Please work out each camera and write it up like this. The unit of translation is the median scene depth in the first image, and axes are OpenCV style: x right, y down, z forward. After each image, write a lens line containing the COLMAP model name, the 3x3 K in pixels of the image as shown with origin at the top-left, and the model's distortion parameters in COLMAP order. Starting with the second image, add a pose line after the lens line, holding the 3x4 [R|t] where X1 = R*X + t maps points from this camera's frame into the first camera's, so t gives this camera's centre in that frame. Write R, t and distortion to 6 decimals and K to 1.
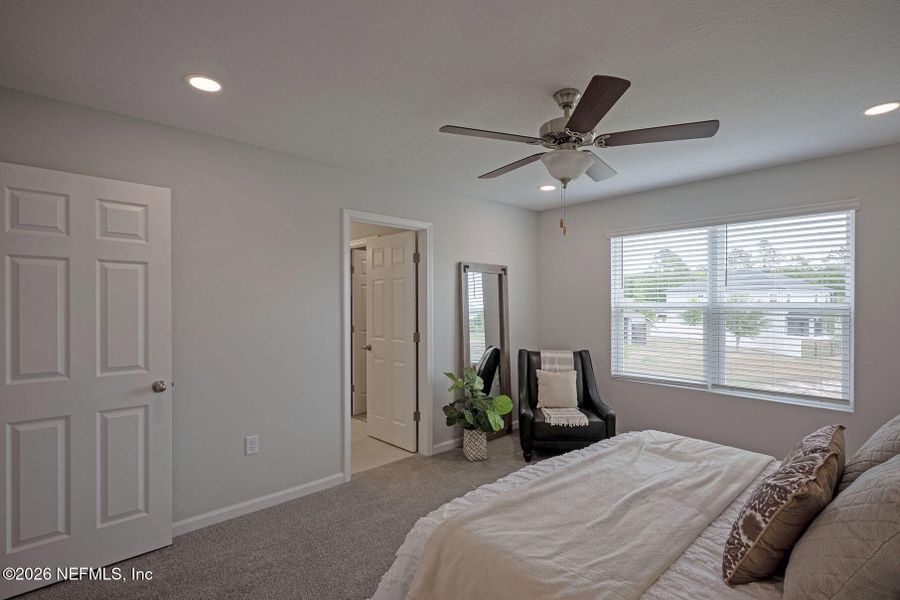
lens RADIAL K [[435.4, 0, 452.3], [0, 435.4, 300.3], [0, 0, 1]] dist [0.009775, 0.000122]
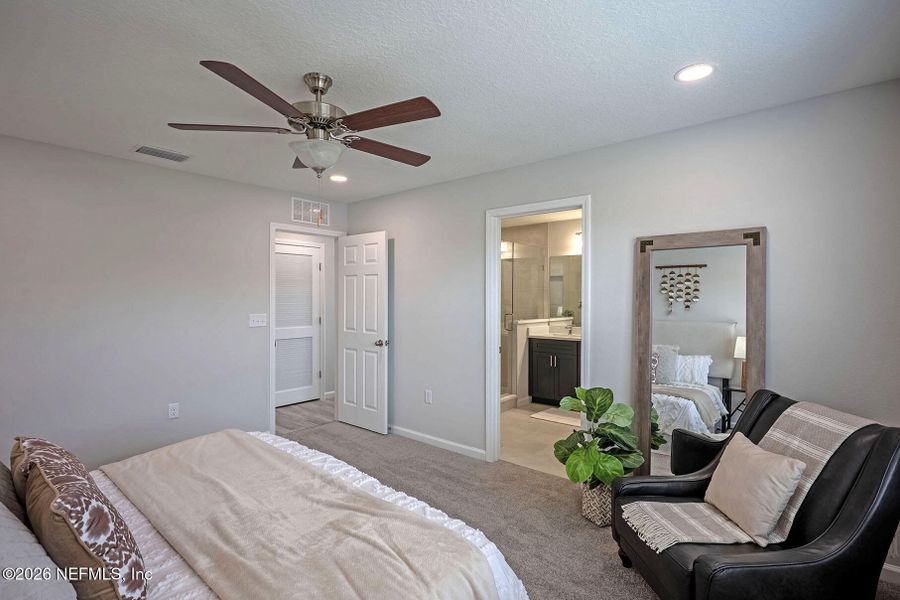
lens RADIAL K [[435.4, 0, 452.3], [0, 435.4, 300.3], [0, 0, 1]] dist [0.009775, 0.000122]
pose [[0.112918, 0.009501, -0.993559, 1.158070], [0.001910, 0.999950, 0.009779, 0.004527], [0.993602, -0.003002, 0.112894, 1.107823]]
